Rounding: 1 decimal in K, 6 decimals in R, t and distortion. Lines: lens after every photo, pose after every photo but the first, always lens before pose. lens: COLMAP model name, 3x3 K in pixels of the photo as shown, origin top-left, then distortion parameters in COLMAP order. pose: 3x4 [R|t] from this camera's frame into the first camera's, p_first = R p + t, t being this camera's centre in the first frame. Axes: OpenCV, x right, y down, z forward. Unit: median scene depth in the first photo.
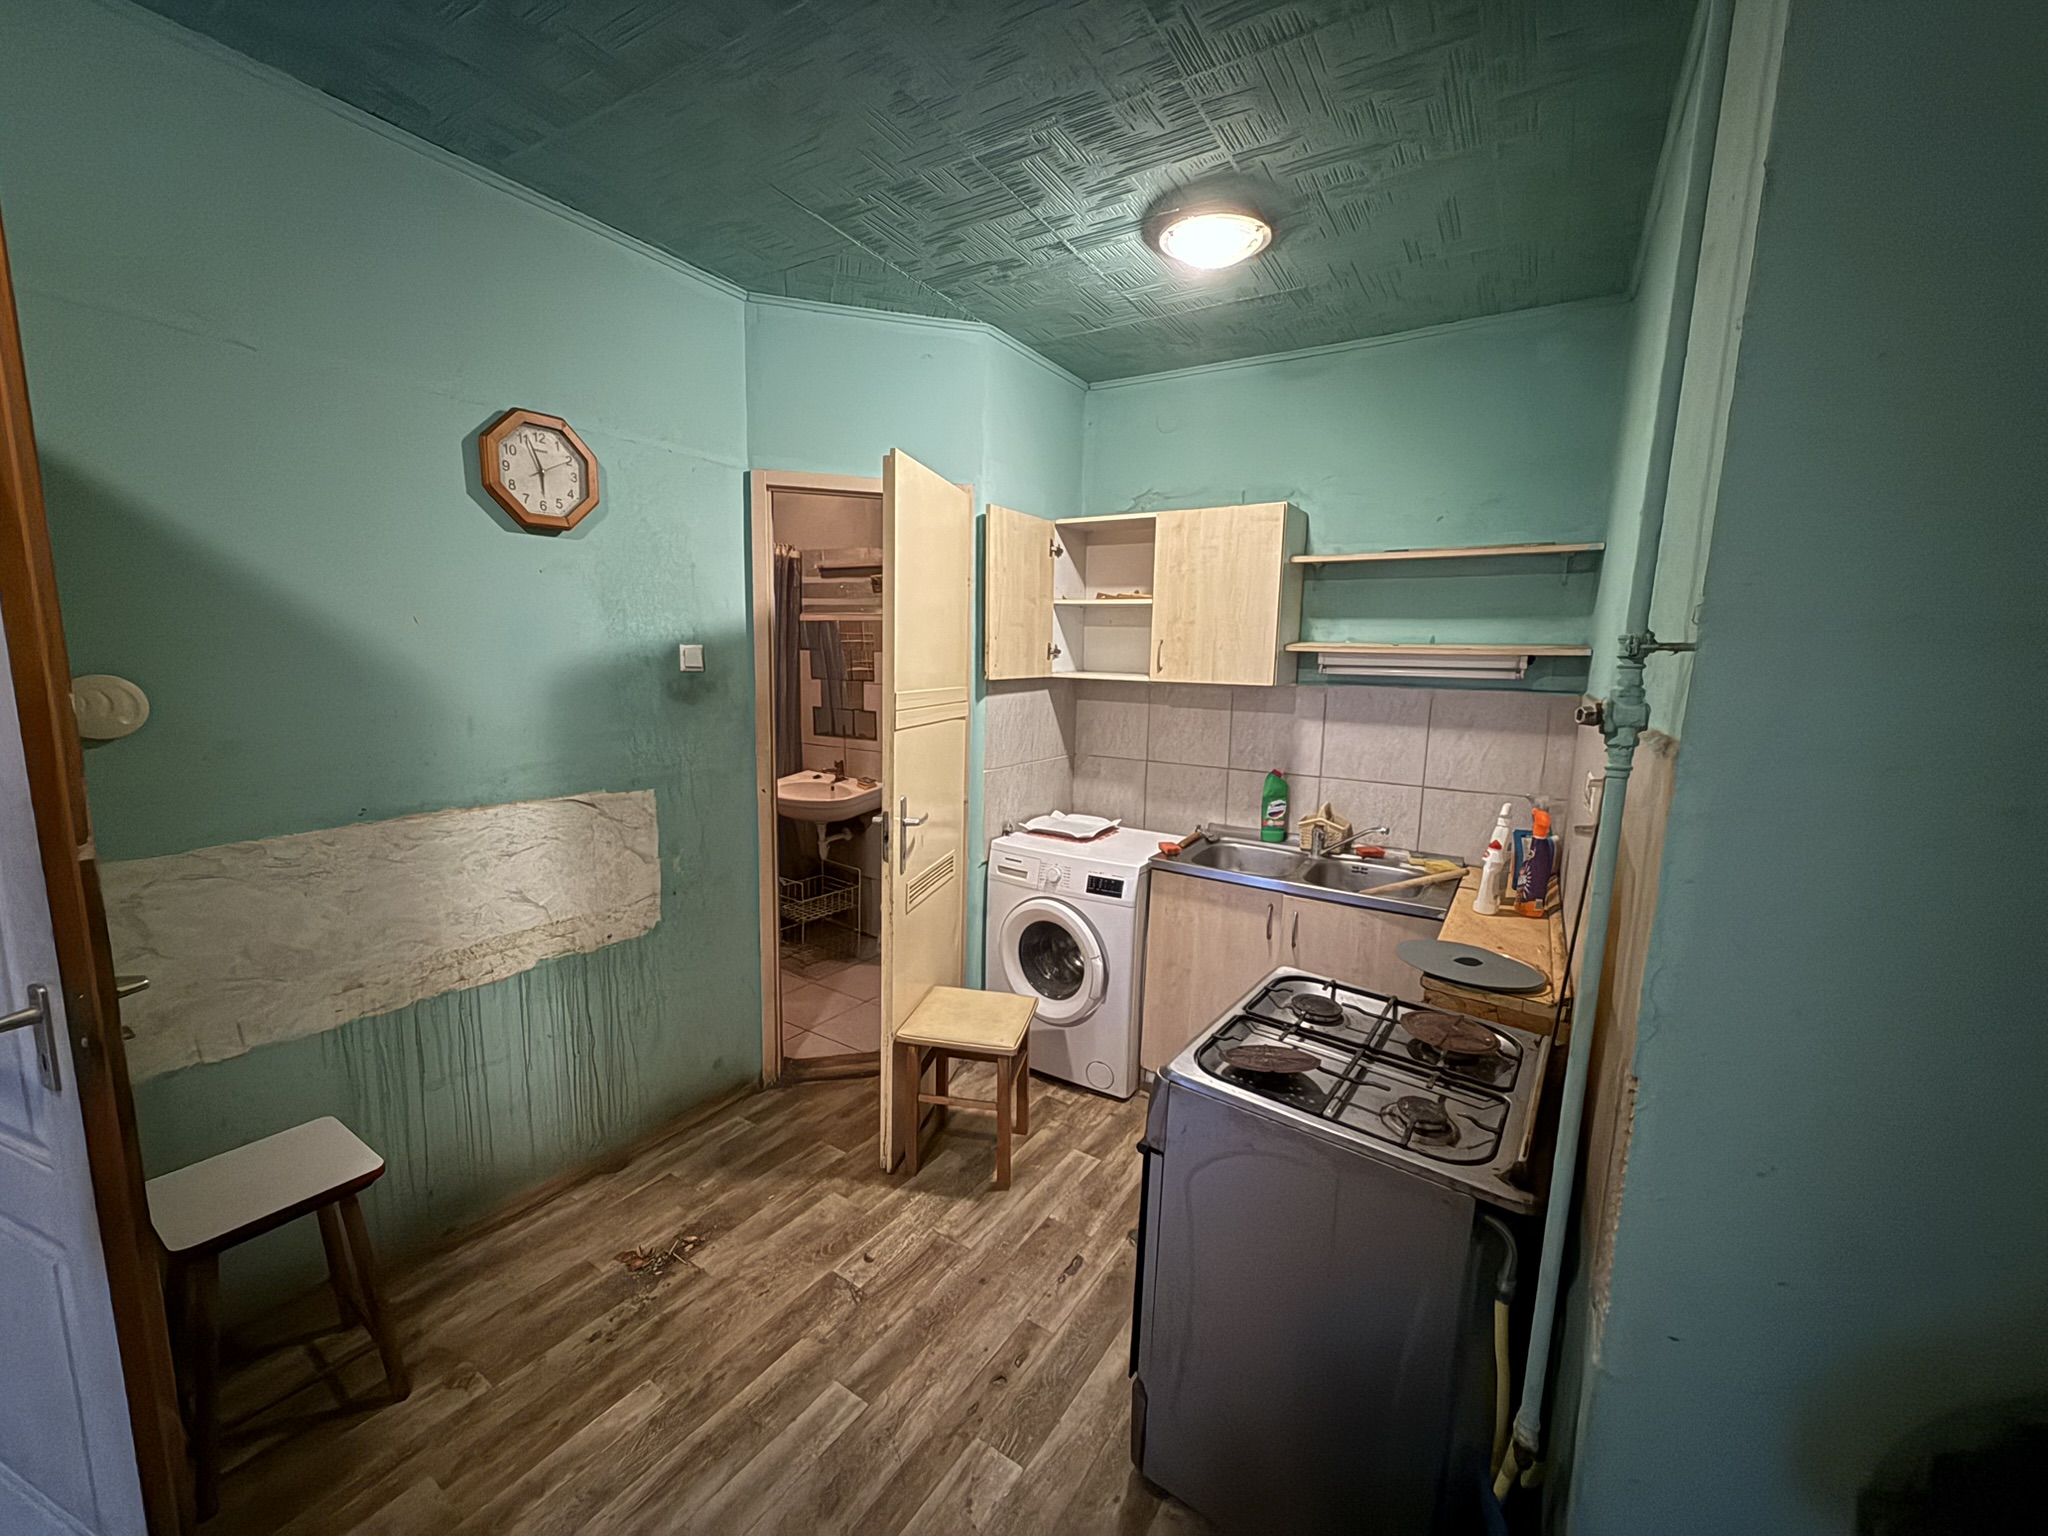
lens RADIAL K [[814.0, 0, 1023.4], [0, 814.0, 772.4], [0, 0, 1]] dist [-0.001118, 0.000018]
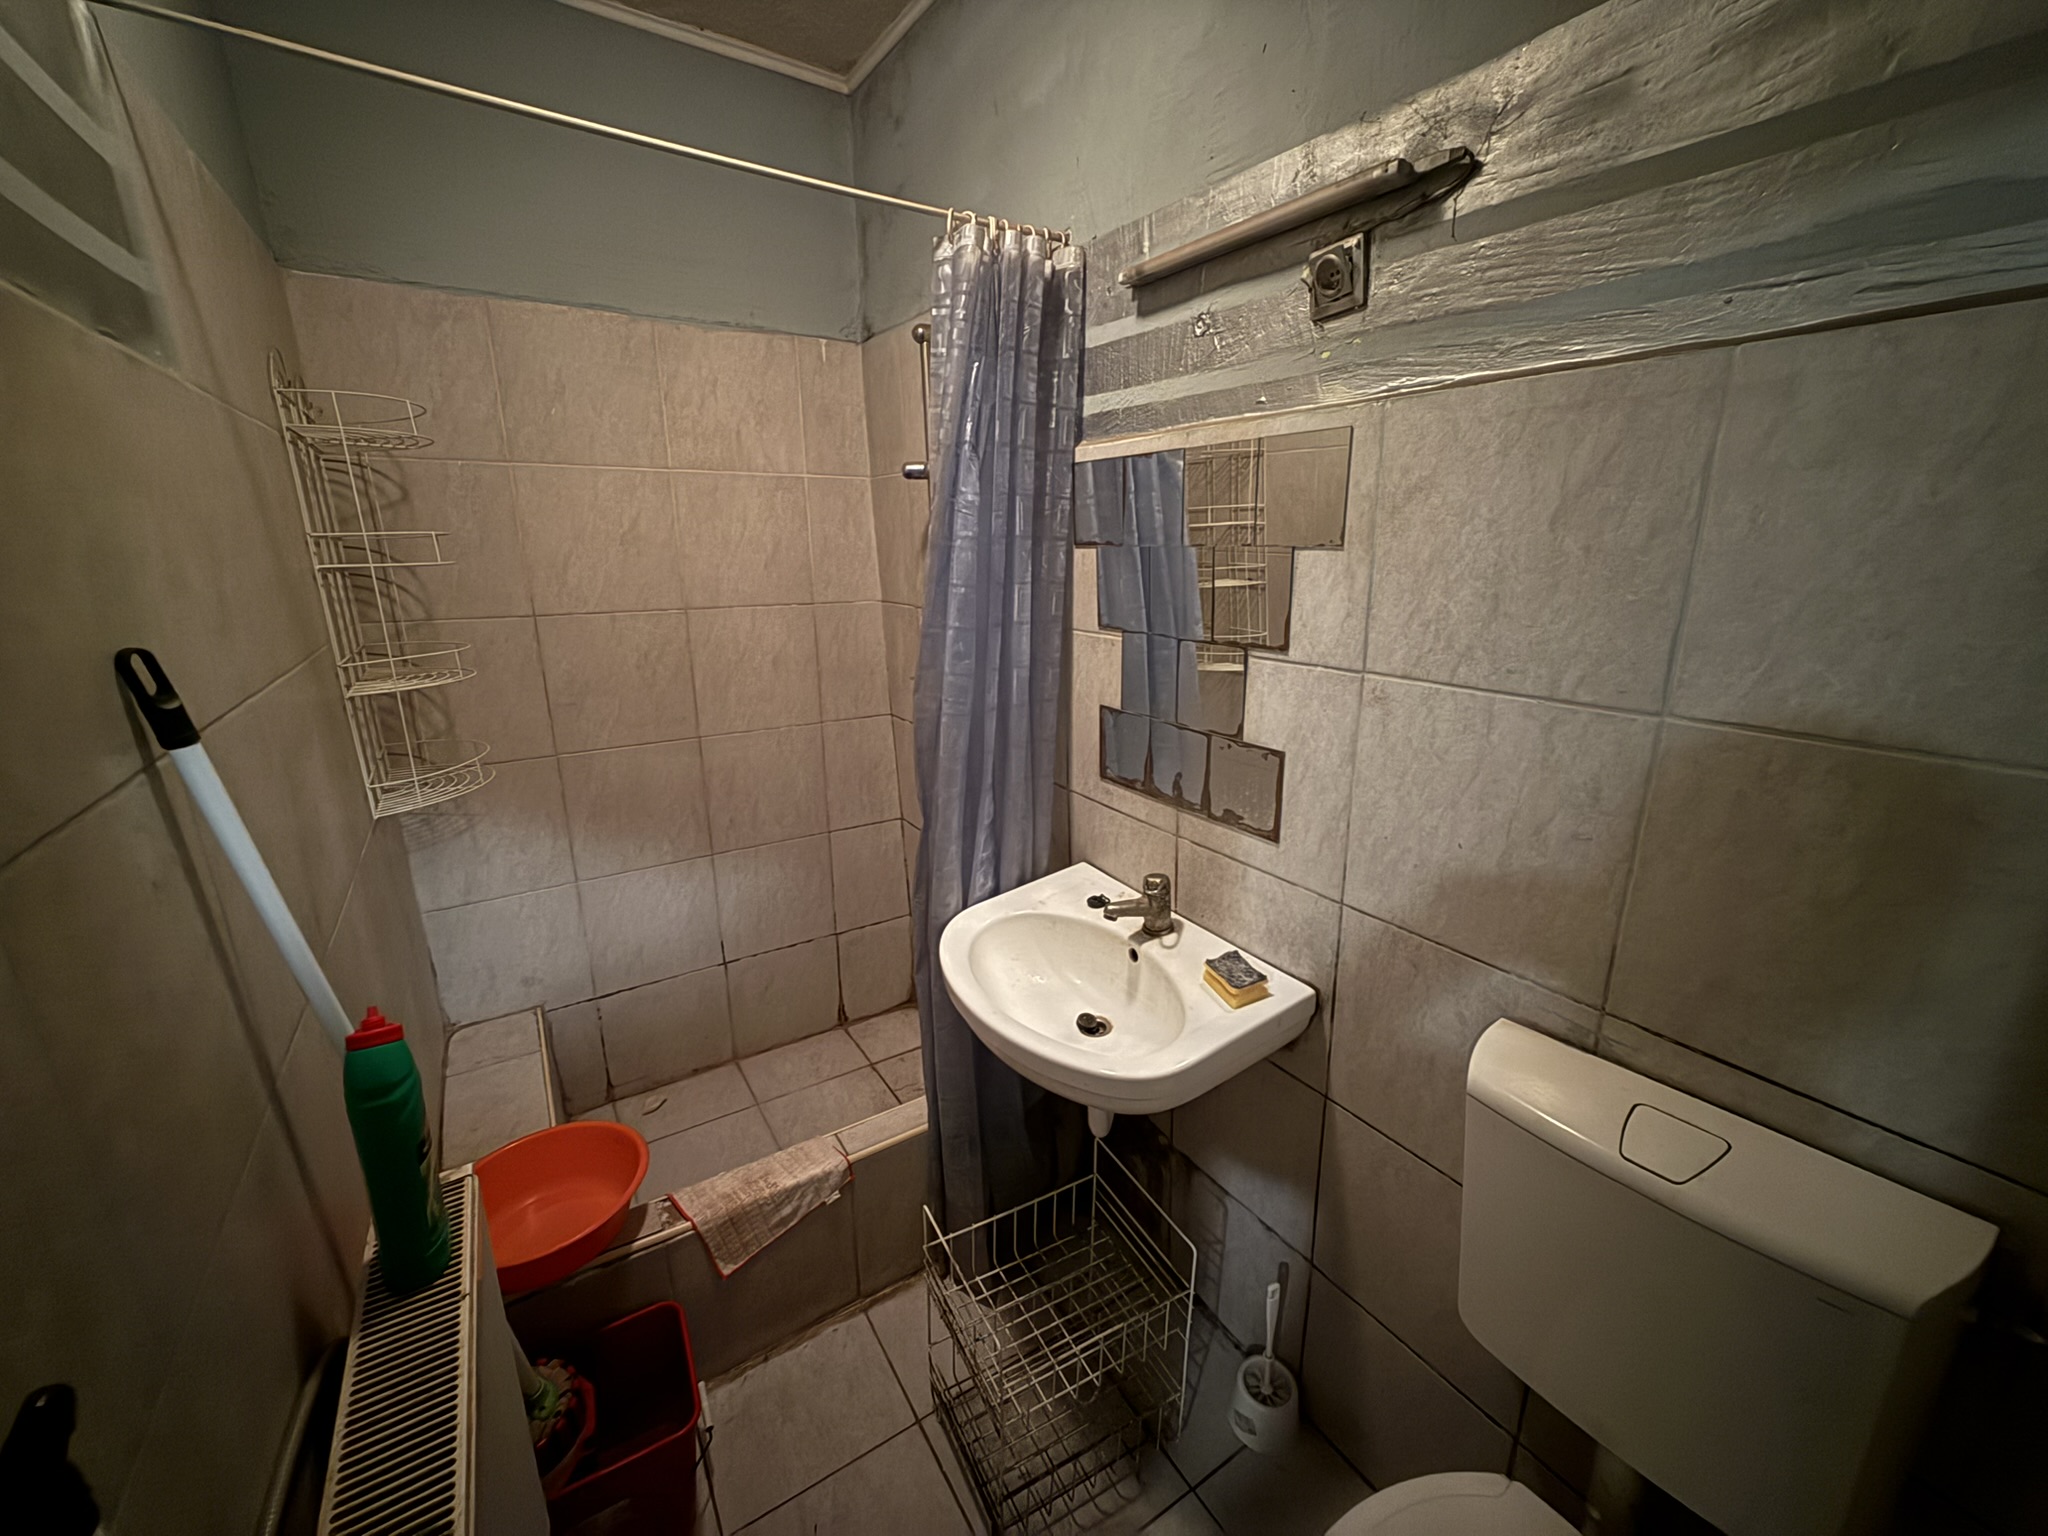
lens RADIAL K [[814.0, 0, 1025.8], [0, 814.0, 765.8], [0, 0, 1]] dist [-0.001118, 0.000018]
pose [[0.908621, 0.086112, -0.408647, -0.139104], [-0.038472, 0.991609, 0.123413, -0.099404], [0.415846, -0.096414, 0.904310, 0.663274]]
